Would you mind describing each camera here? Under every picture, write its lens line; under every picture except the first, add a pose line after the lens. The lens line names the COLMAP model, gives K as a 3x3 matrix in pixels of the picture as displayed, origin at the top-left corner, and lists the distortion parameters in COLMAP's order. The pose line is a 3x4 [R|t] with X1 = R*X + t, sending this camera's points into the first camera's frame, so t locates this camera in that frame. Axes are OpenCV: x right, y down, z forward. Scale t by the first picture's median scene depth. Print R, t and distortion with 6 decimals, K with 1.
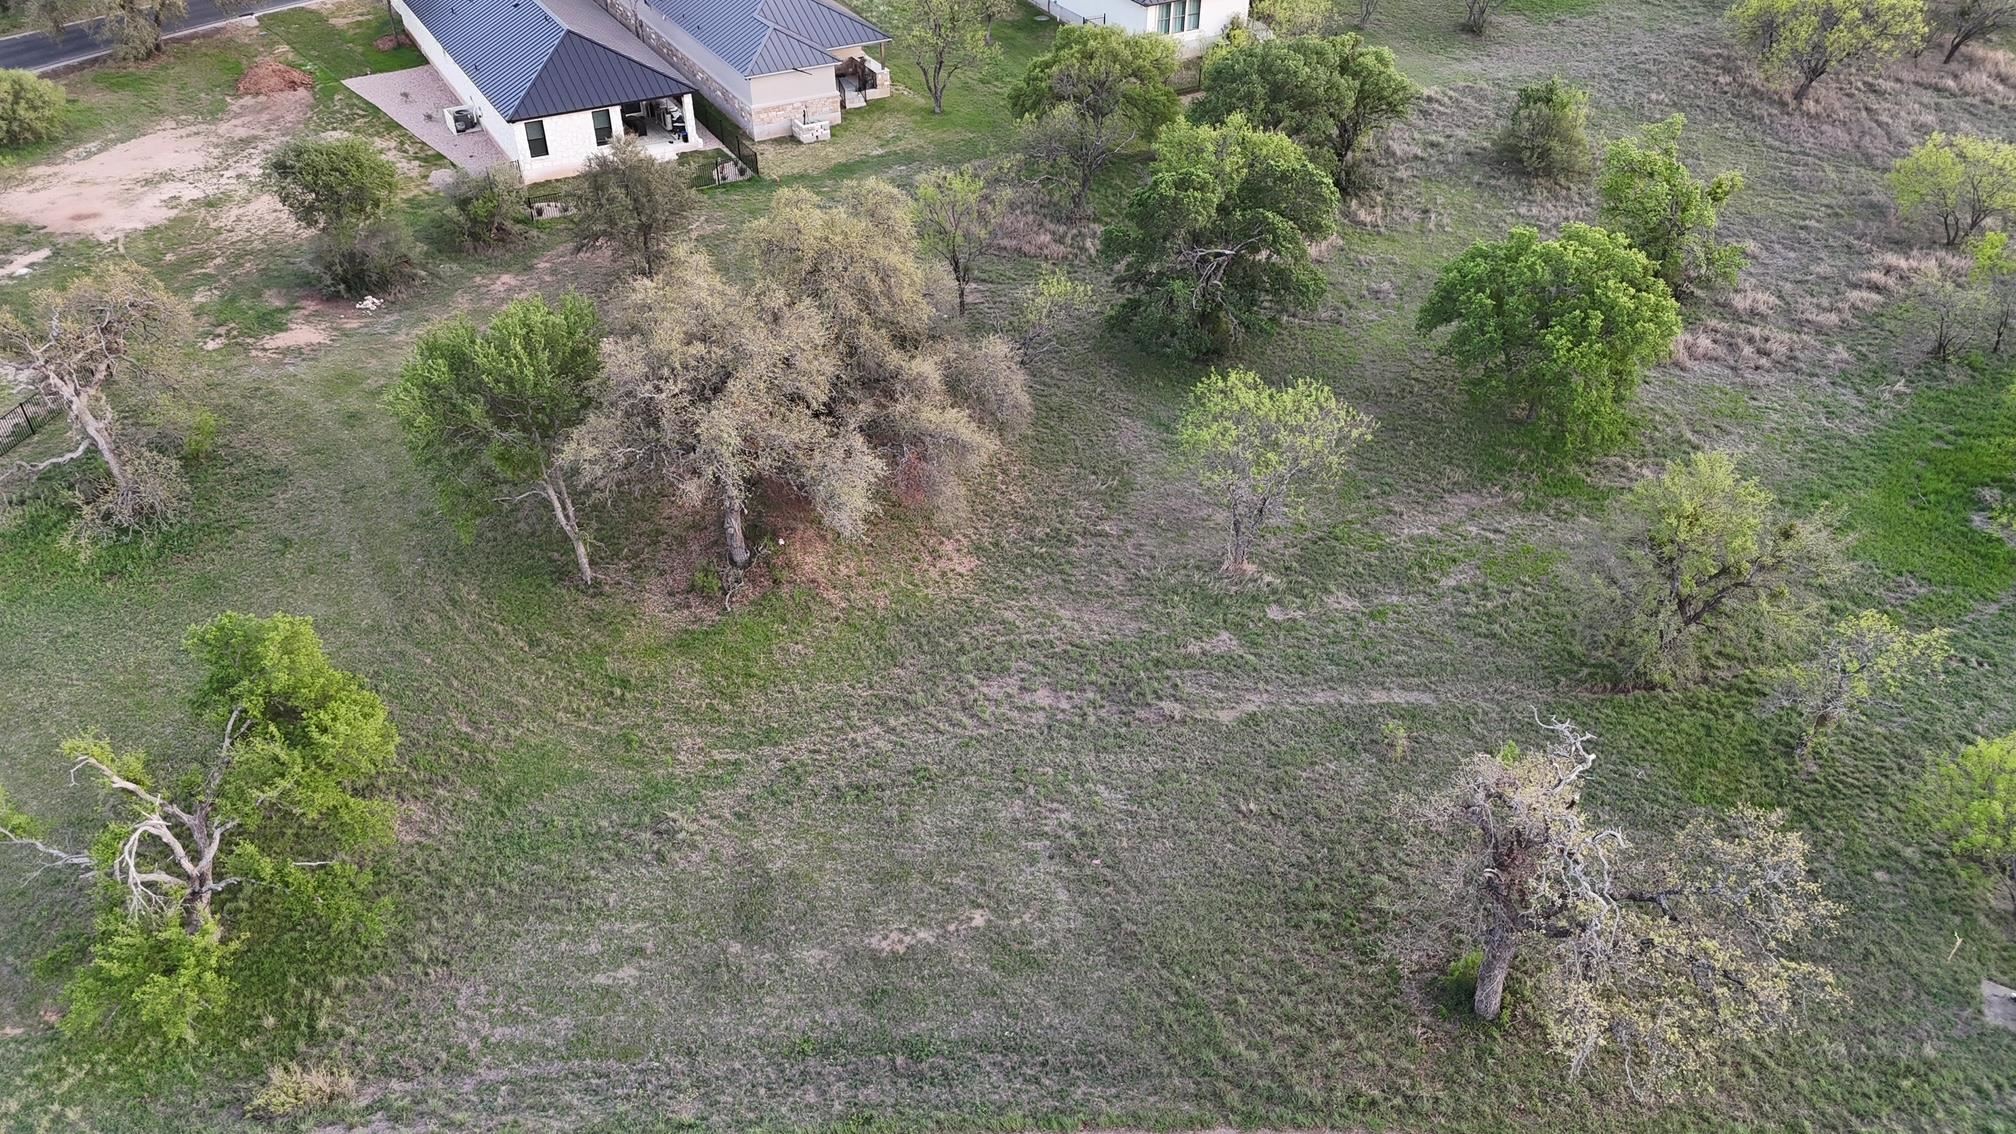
lens RADIAL K [[1474.8, 0, 1008.0], [0, 1474.8, 567.0], [0, 0, 1]] dist [0.082645, -0.083418]
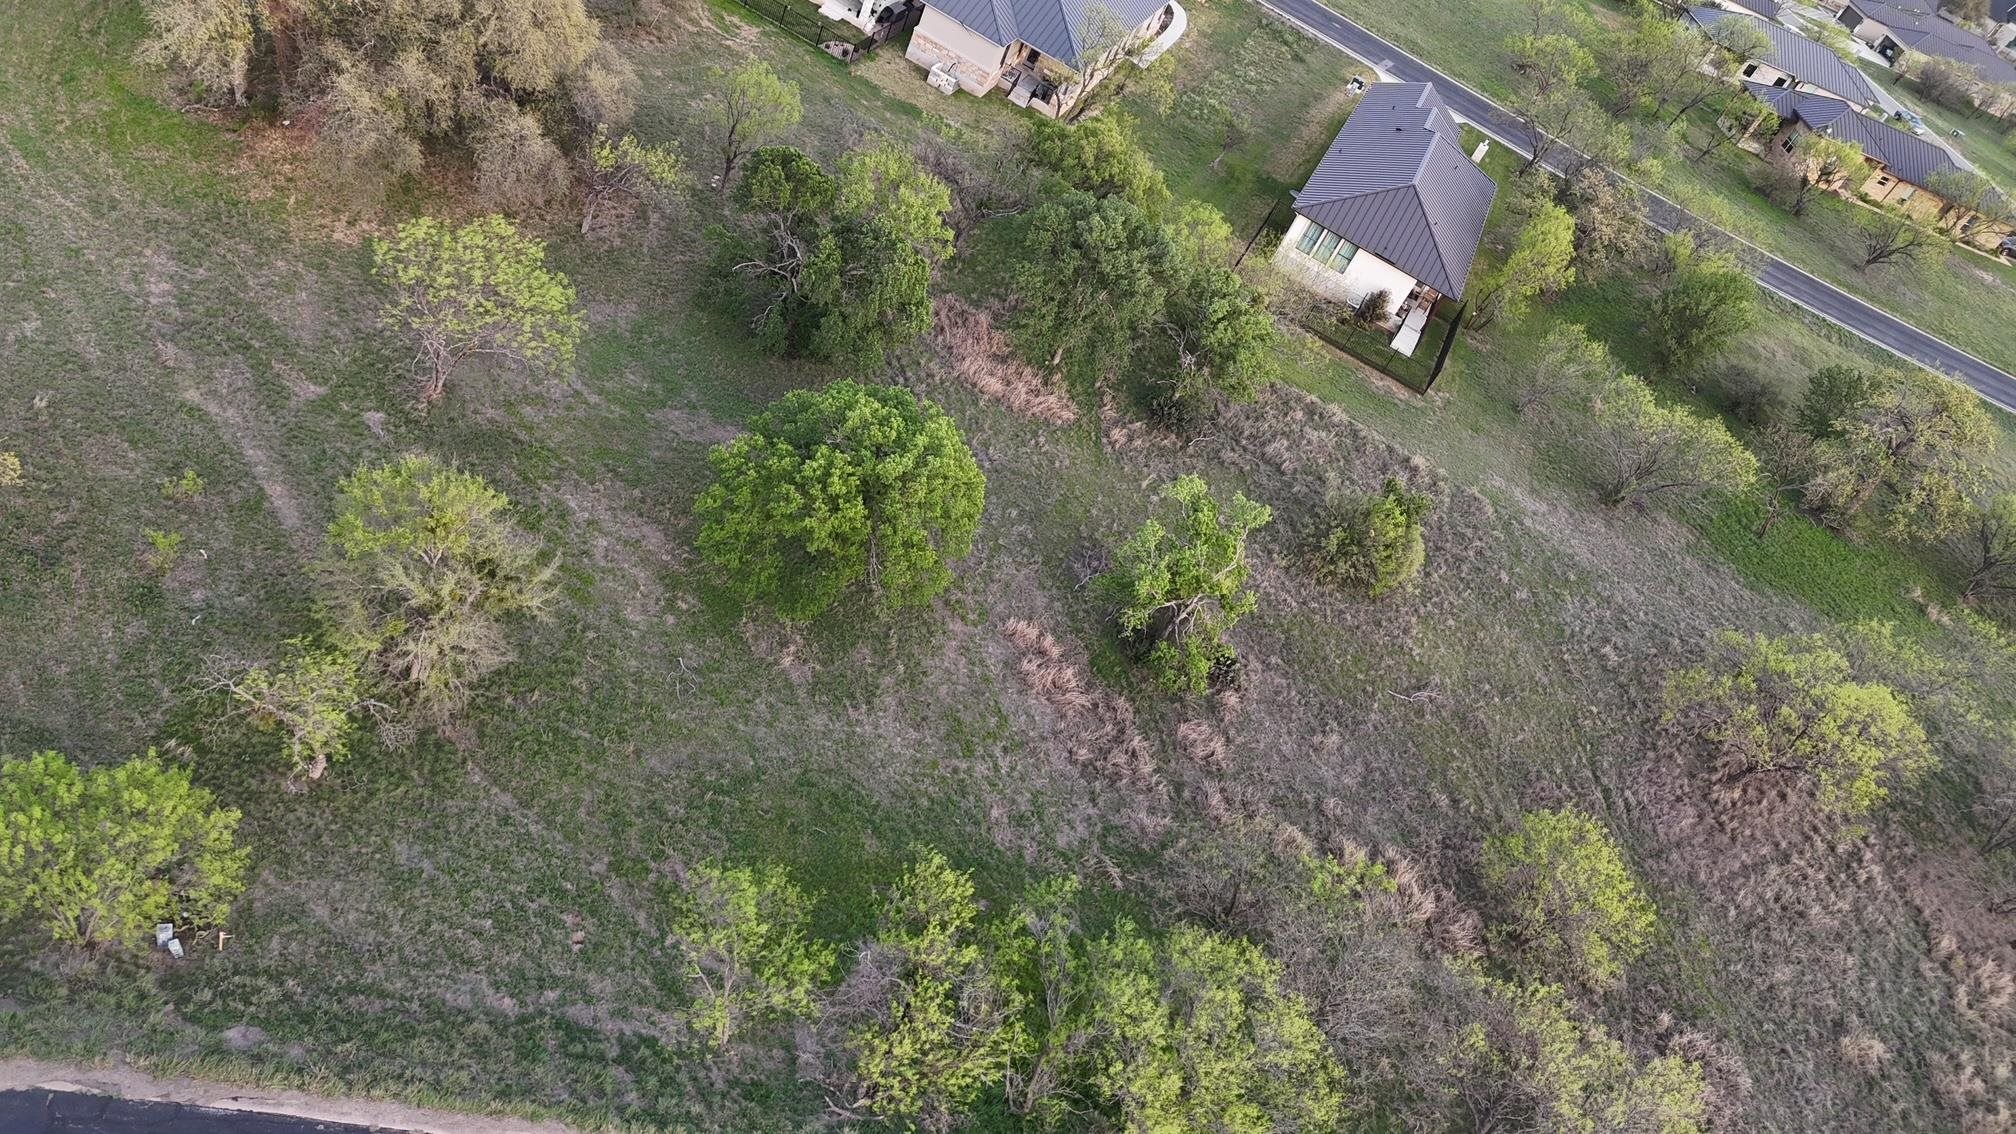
lens RADIAL K [[1474.8, 0, 1008.0], [0, 1474.8, 567.0], [0, 0, 1]] dist [0.082645, -0.083418]
pose [[0.572388, 0.691176, -0.441188, 0.772242], [-0.729802, 0.674718, 0.110200, -0.268487], [0.373846, 0.258903, 0.890623, 0.211081]]
